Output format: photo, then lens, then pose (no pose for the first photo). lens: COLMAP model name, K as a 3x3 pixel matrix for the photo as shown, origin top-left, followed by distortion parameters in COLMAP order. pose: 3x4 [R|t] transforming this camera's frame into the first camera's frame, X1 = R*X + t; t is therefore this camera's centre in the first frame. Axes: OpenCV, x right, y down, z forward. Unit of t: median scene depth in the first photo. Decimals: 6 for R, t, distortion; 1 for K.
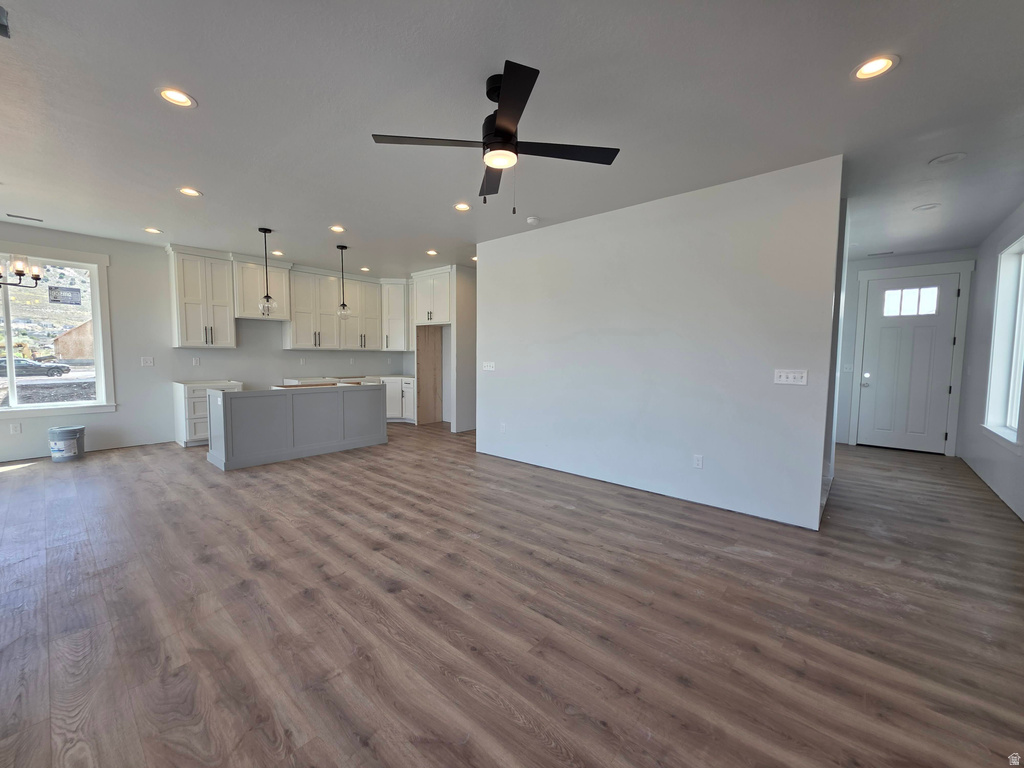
lens RADIAL K [[407.7, 0, 511.7], [0, 407.7, 382.0], [0, 0, 1]] dist [0.002863, 0.000172]
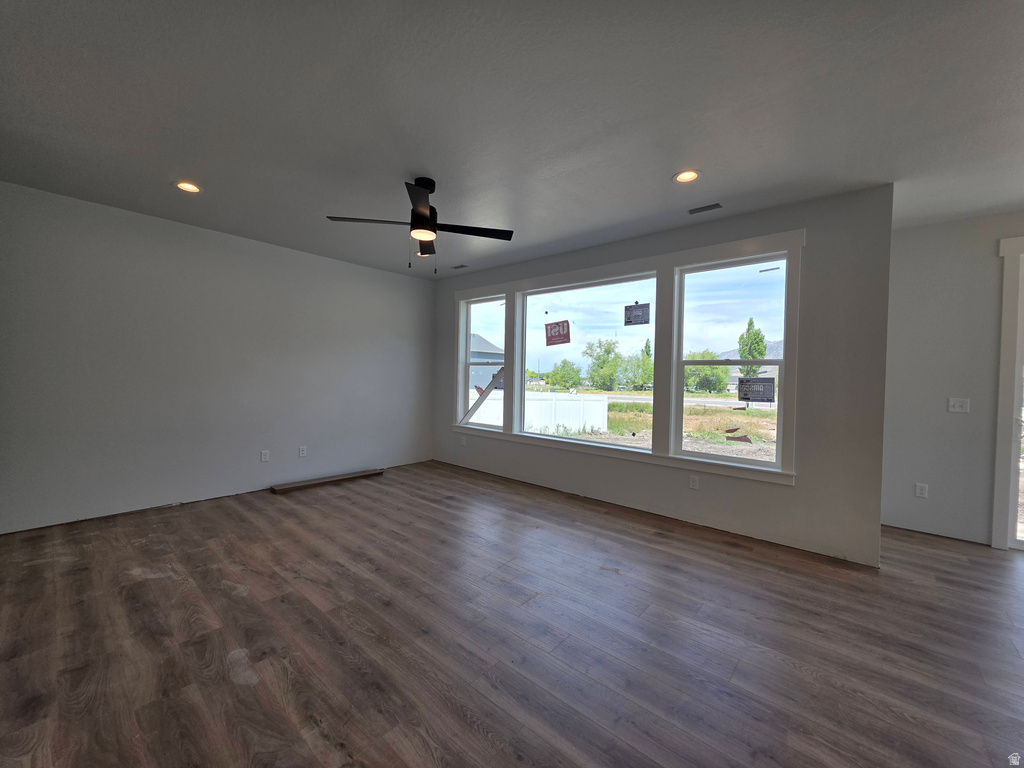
lens RADIAL K [[407.7, 0, 513.7], [0, 407.7, 386.2], [0, 0, 1]] dist [0.002863, 0.000172]
pose [[-0.999525, -0.030808, -0.001007, -0.186000], [-0.030770, 0.995261, 0.092244, -0.098616], [-0.001840, 0.092231, -0.995736, 1.304185]]
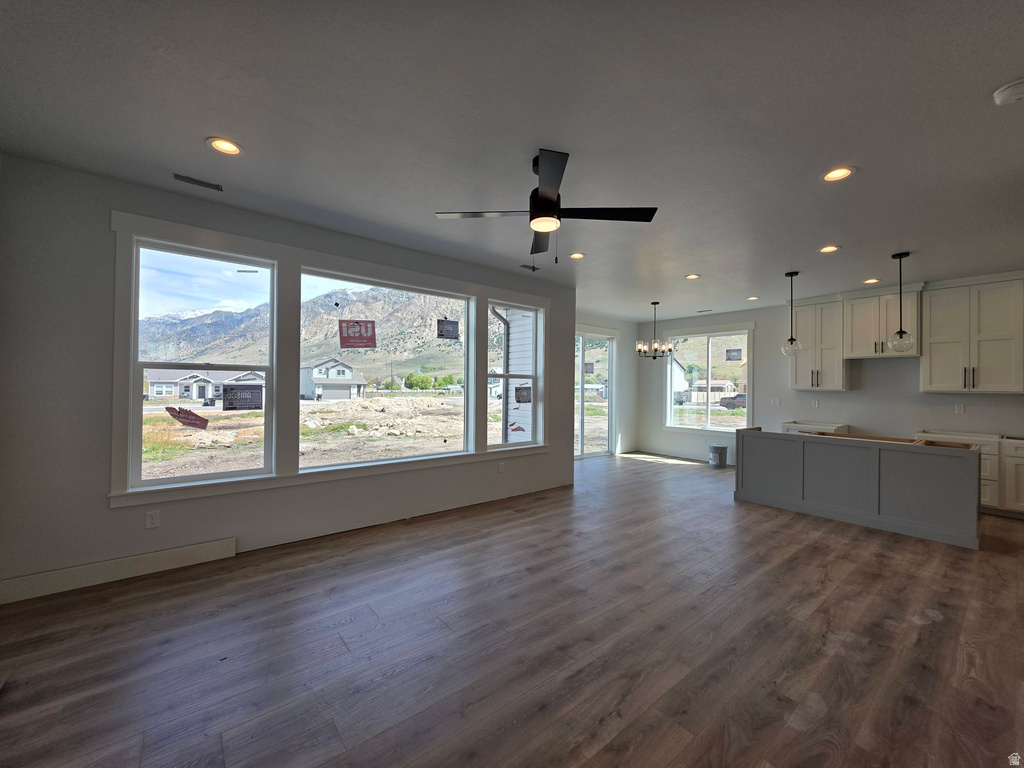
lens RADIAL K [[407.7, 0, 513.7], [0, 407.7, 384.6], [0, 0, 1]] dist [0.002863, 0.000172]
pose [[-0.172019, -0.015617, -0.984970, 0.588340], [-0.078161, 0.996938, -0.002156, -0.054038], [0.981988, 0.076615, -0.172713, 0.625217]]
